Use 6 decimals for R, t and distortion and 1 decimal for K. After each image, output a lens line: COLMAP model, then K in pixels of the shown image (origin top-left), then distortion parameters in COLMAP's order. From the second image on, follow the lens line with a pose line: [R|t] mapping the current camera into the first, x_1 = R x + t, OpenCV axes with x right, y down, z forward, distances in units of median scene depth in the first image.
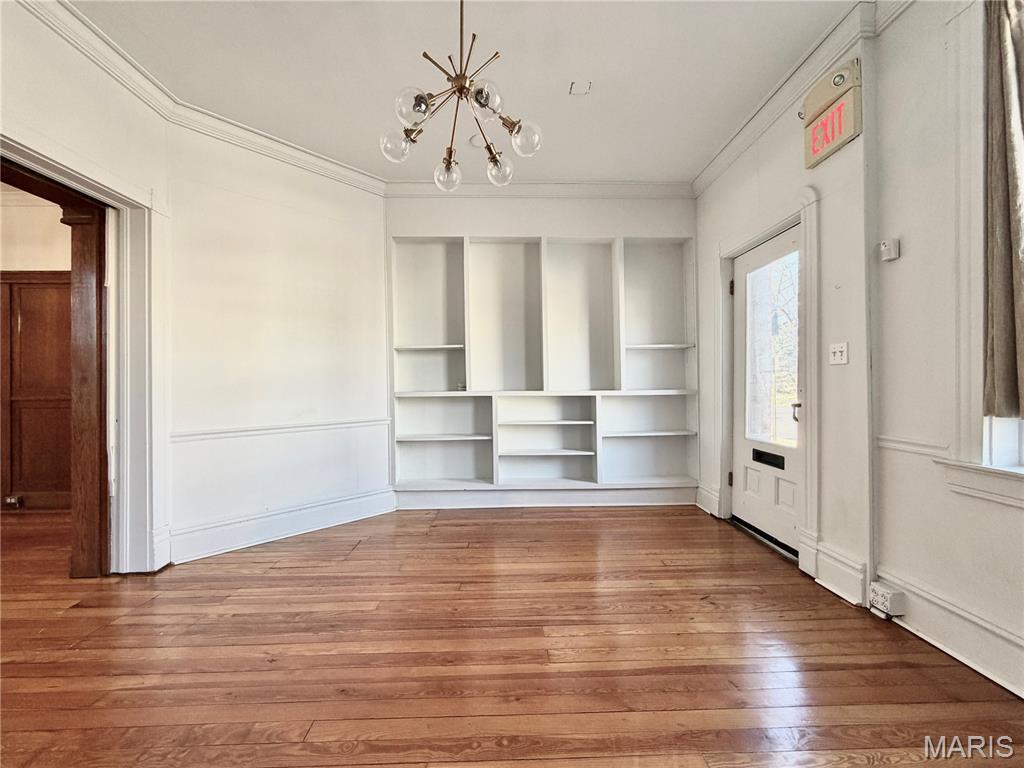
lens RADIAL K [[406.7, 0, 513.0], [0, 406.7, 382.9], [0, 0, 1]] dist [-0.001841, 0.000124]
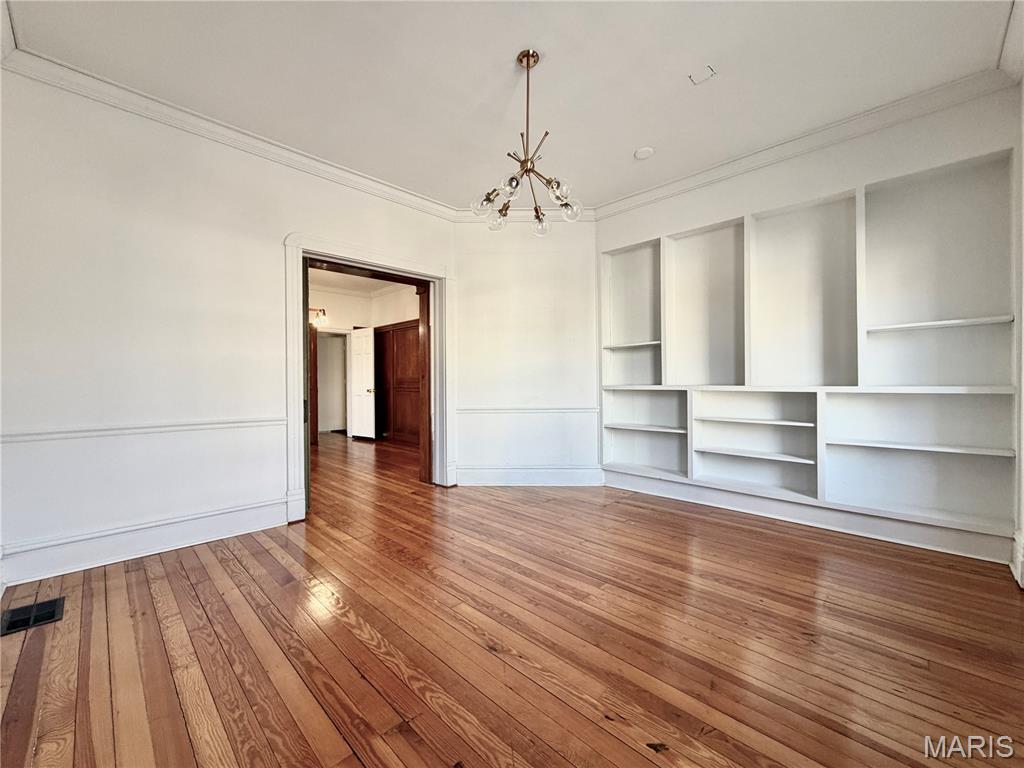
lens RADIAL K [[406.7, 0, 508.5], [0, 406.7, 383.7], [0, 0, 1]] dist [-0.001841, 0.000124]
pose [[0.695109, 0.008471, -0.718854, 0.385291], [0.005795, 0.999832, 0.017385, -0.004049], [0.718881, -0.016250, 0.694943, -0.013382]]
